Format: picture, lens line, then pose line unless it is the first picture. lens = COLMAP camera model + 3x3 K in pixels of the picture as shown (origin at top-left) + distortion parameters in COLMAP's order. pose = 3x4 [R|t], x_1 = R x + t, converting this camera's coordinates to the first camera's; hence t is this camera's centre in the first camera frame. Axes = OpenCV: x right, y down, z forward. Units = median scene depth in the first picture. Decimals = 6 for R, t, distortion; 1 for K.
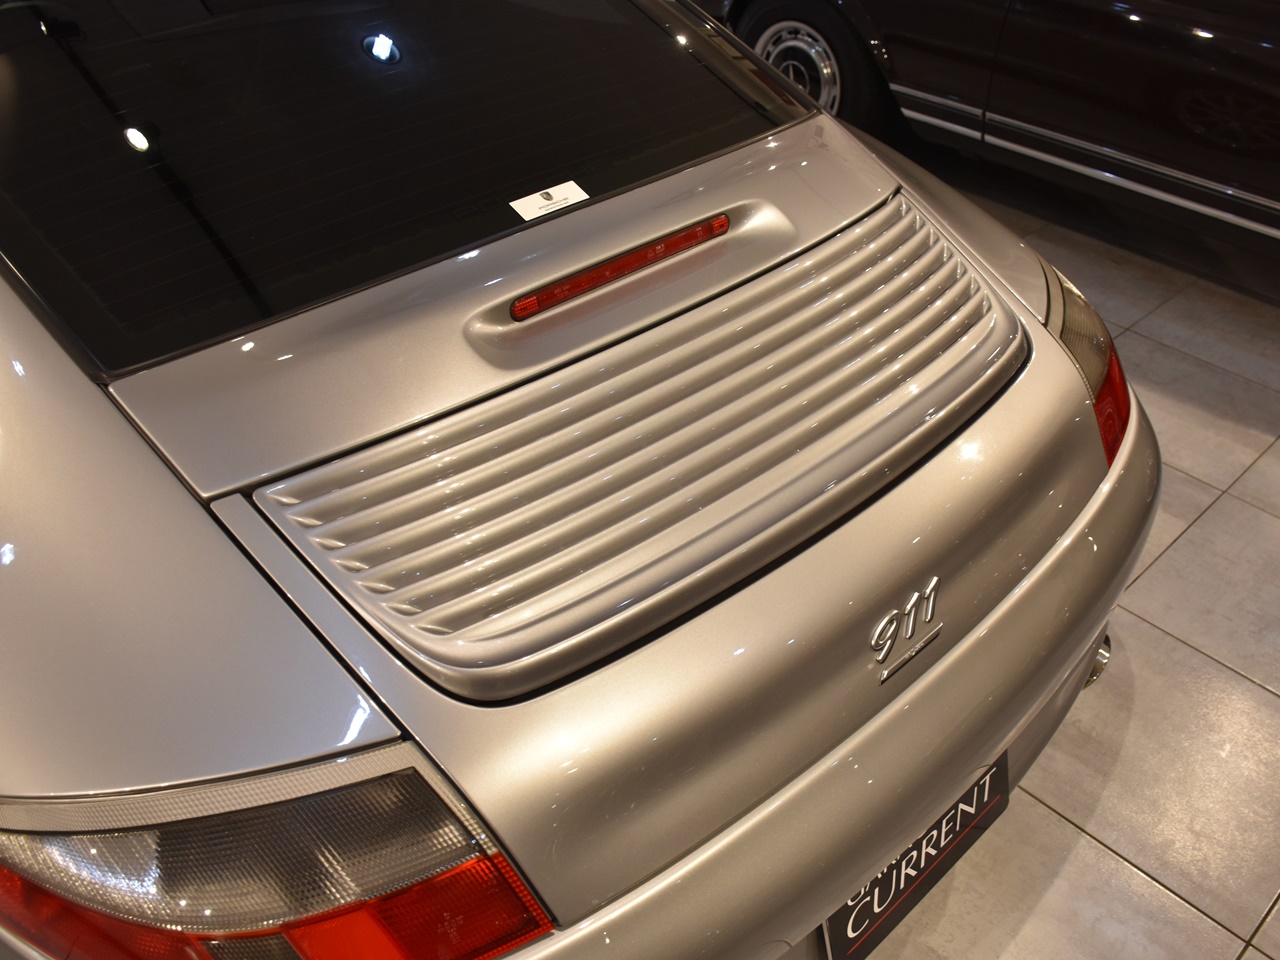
lens RADIAL K [[1127.0, 0, 702.3], [0, 1127.0, 485.4], [0, 0, 1]] dist [-0.122006, 0.004275]
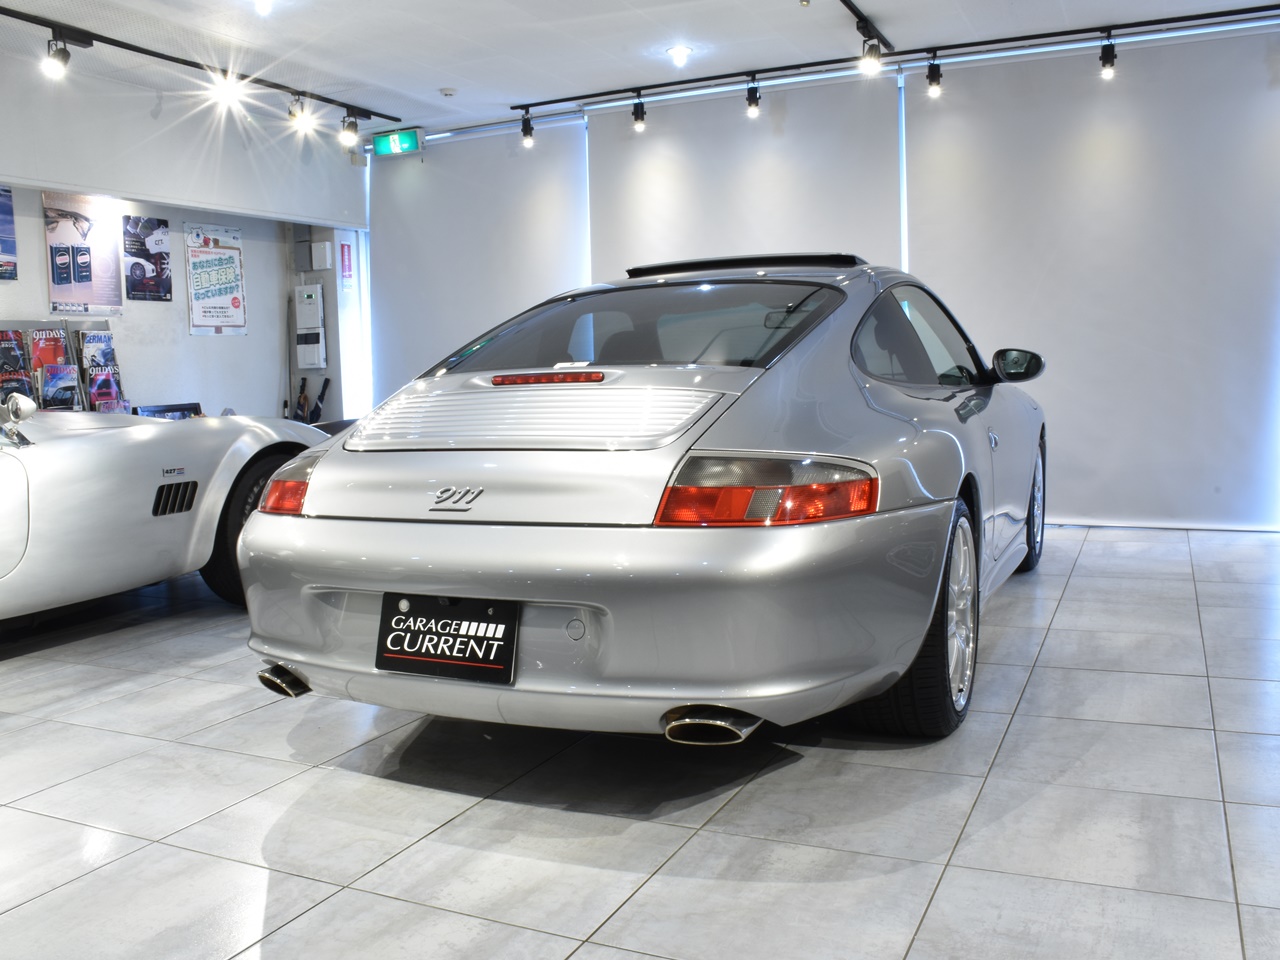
lens RADIAL K [[1142.3, 0, 650.2], [0, 1142.3, 483.0], [0, 0, 1]] dist [-0.118895, 0.022587]
pose [[0.349476, 0.064569, -0.934718, 1.972466], [-0.537658, 0.830840, -0.143628, 0.181274], [0.767327, 0.552753, 0.325075, 0.474067]]
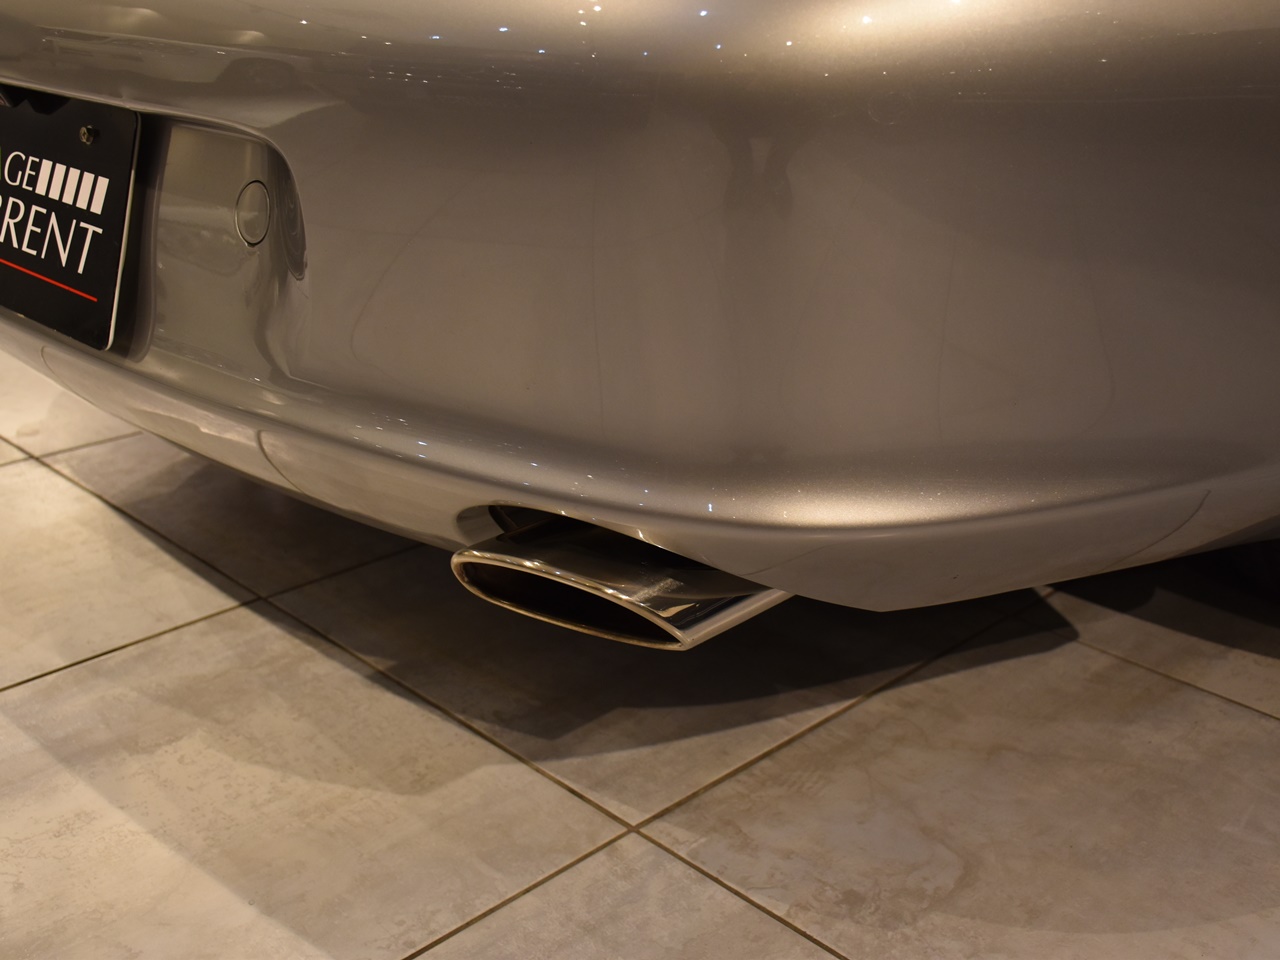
lens RADIAL K [[1453.4, 0, 666.3], [0, 1453.4, 481.0], [0, 0, 1]] dist [-0.003355, 0.029979]
pose [[0.007587, 0.356449, -0.934284, 1.041240], [-0.617457, 0.736590, 0.276011, -0.045373], [0.786568, 0.574786, 0.225680, 1.146336]]
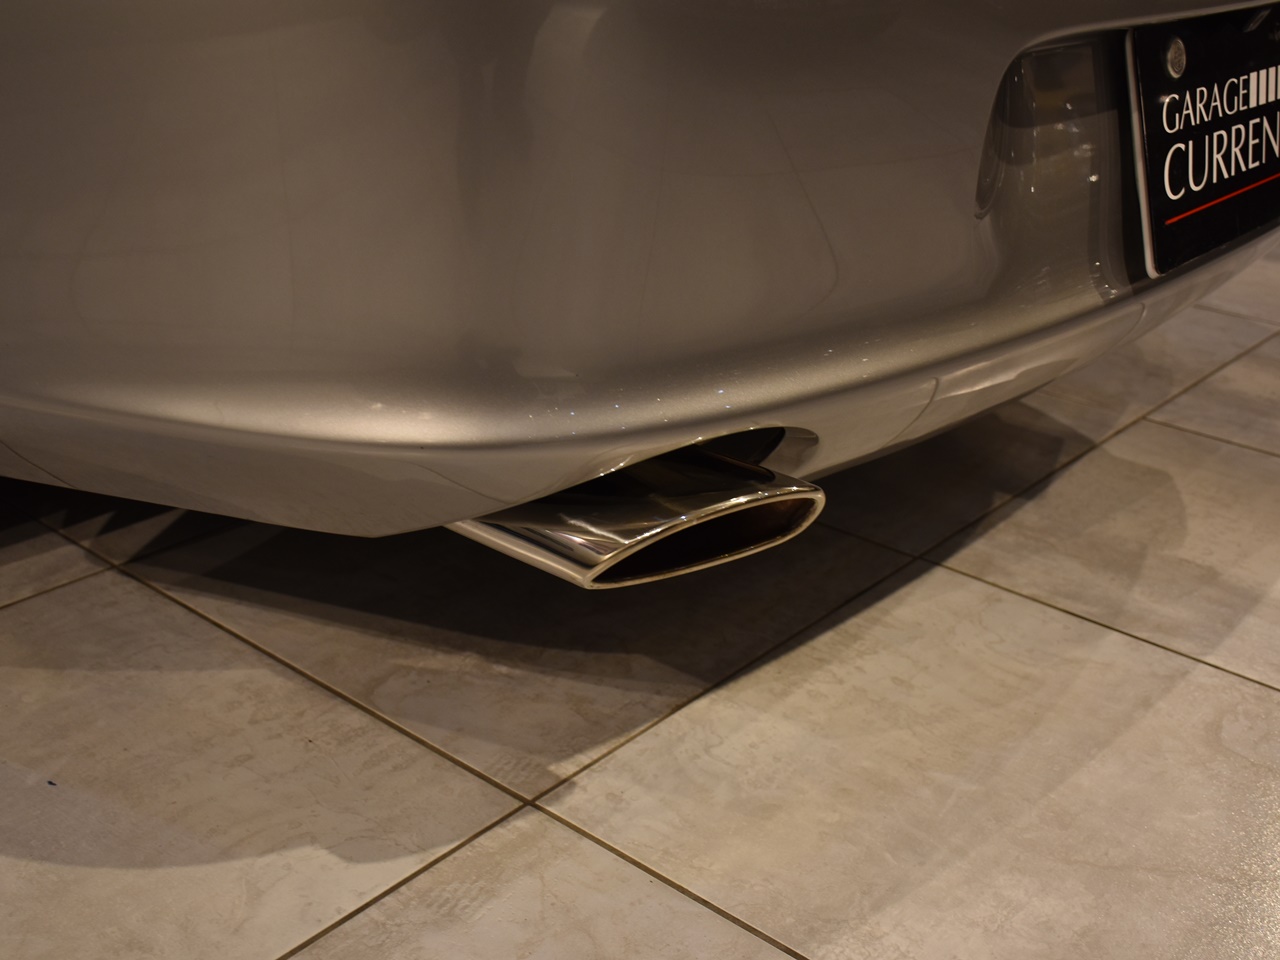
lens RADIAL K [[1440.1, 0, 620.7], [0, 1440.1, 480.8], [0, 0, 1]] dist [0.004798, 0.016731]
pose [[0.997436, -0.019683, 0.068805, -0.223011], [0.034743, 0.973717, -0.225097, 0.674287], [-0.062566, 0.226910, 0.971904, 0.205567]]
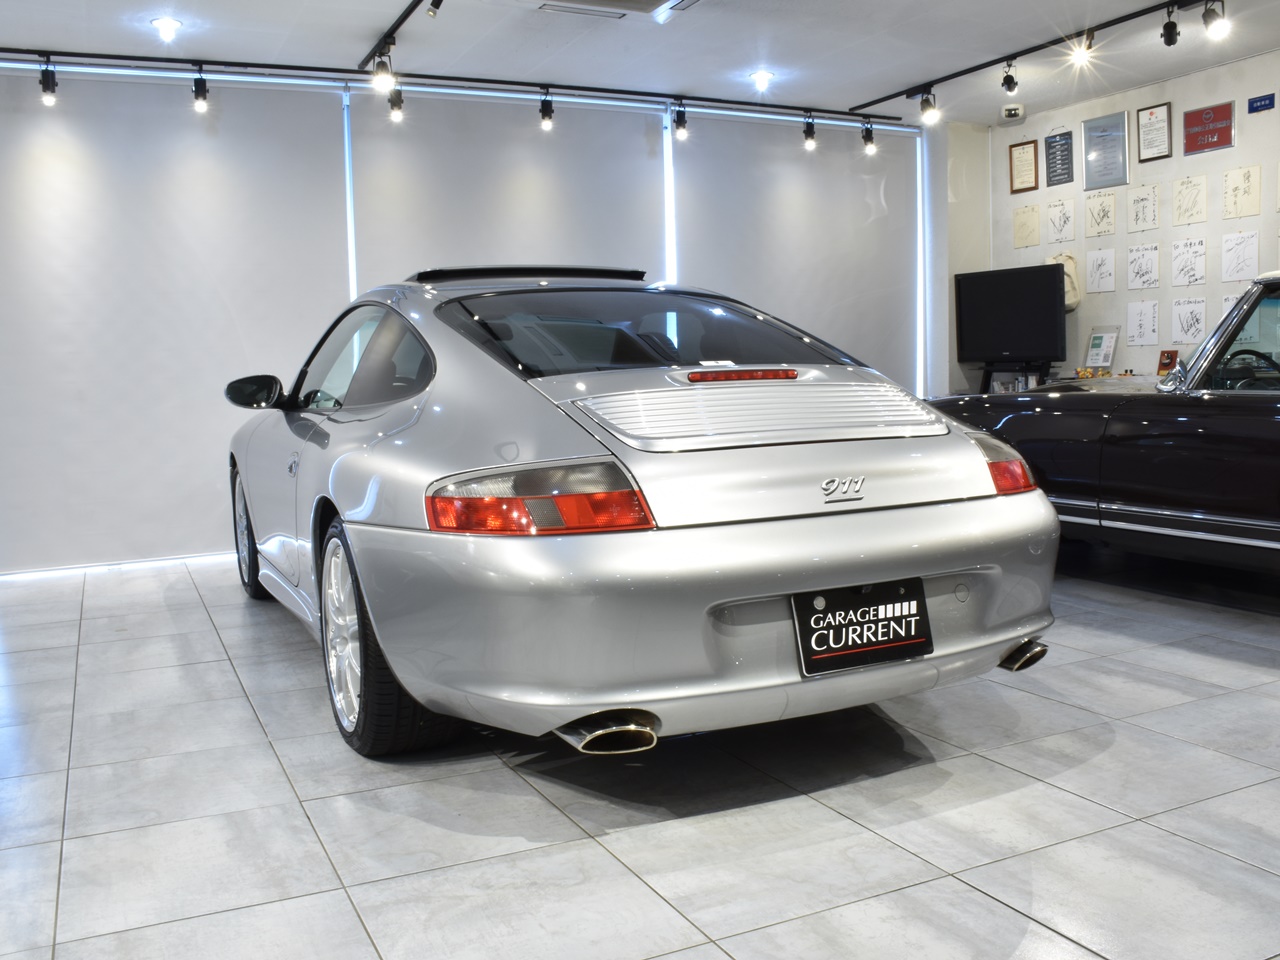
lens RADIAL K [[1142.3, 0, 650.2], [0, 1142.3, 483.0], [0, 0, 1]] dist [-0.118895, 0.022587]
pose [[0.946282, -0.012387, -0.323106, 0.452860], [-0.159383, 0.851565, -0.499434, 1.069739], [0.281332, 0.524103, 0.803846, -0.731503]]
